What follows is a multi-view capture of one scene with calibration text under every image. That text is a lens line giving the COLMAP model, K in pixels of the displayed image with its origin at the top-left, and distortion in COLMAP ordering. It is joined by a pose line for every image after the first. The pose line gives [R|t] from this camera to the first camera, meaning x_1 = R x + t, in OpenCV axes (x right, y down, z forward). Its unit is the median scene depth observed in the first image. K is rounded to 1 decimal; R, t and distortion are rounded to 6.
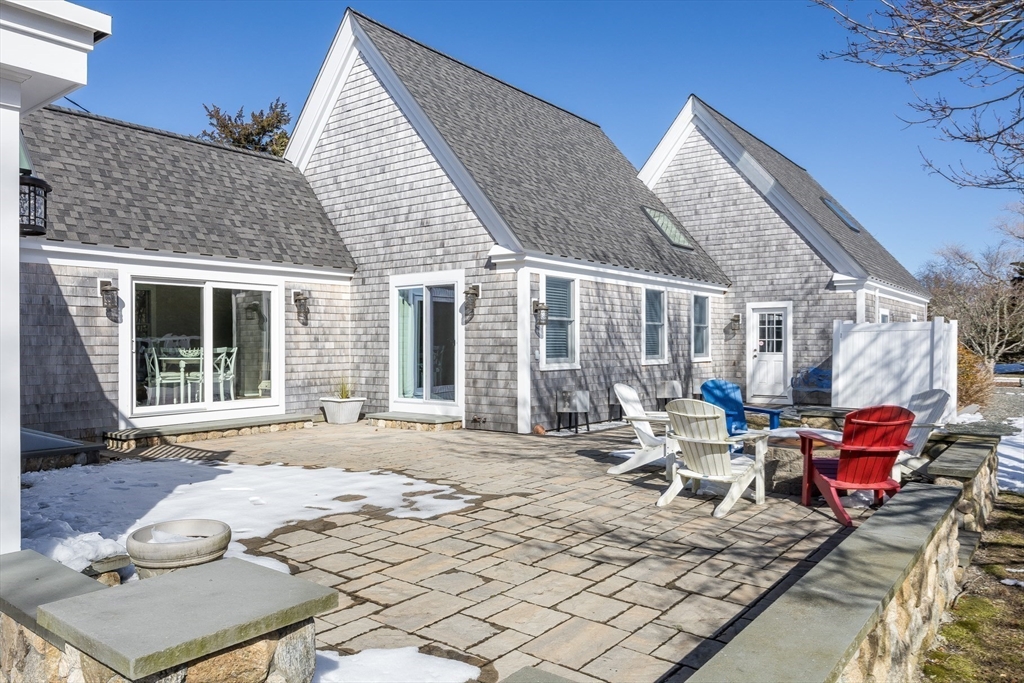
lens RADIAL K [[712.6, 0, 512.0], [0, 712.6, 341.5], [0, 0, 1]] dist [0.000296, 0.000273]
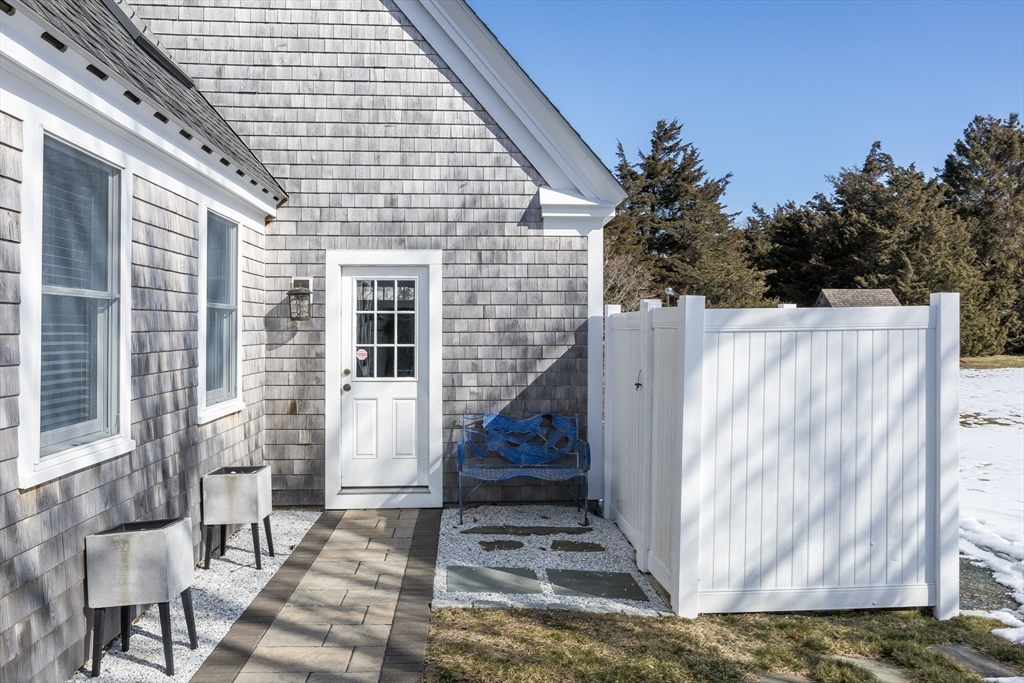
lens RADIAL K [[848.4, 0, 511.9], [0, 848.4, 313.3], [0, 0, 1]] dist [-0.001018, -0.001742]
pose [[0.758682, 0.014282, 0.651304, 0.111792], [-0.002987, 0.999825, -0.018446, -0.012363], [-0.651454, 0.012049, 0.758593, 0.618558]]
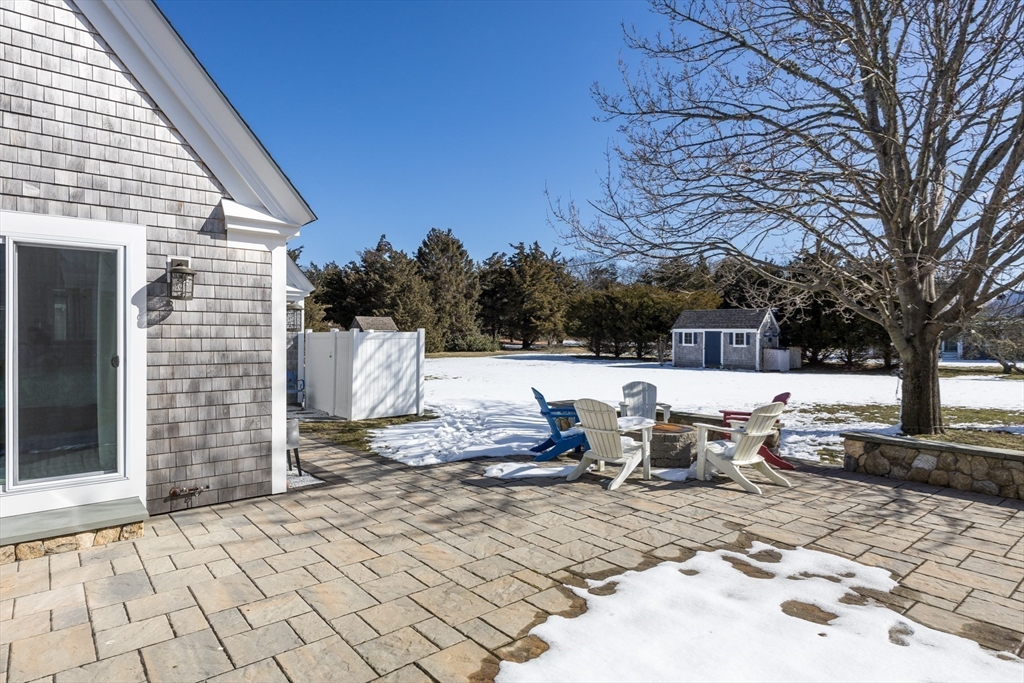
lens RADIAL K [[569.0, 0, 512.0], [0, 569.0, 341.5], [0, 0, 1]] dist [0.000850, -0.000058]
pose [[0.219007, -0.001742, 0.975722, -0.313273], [-0.003809, 0.999989, 0.002640, -0.010843], [-0.975716, -0.004295, 0.218998, 0.454918]]
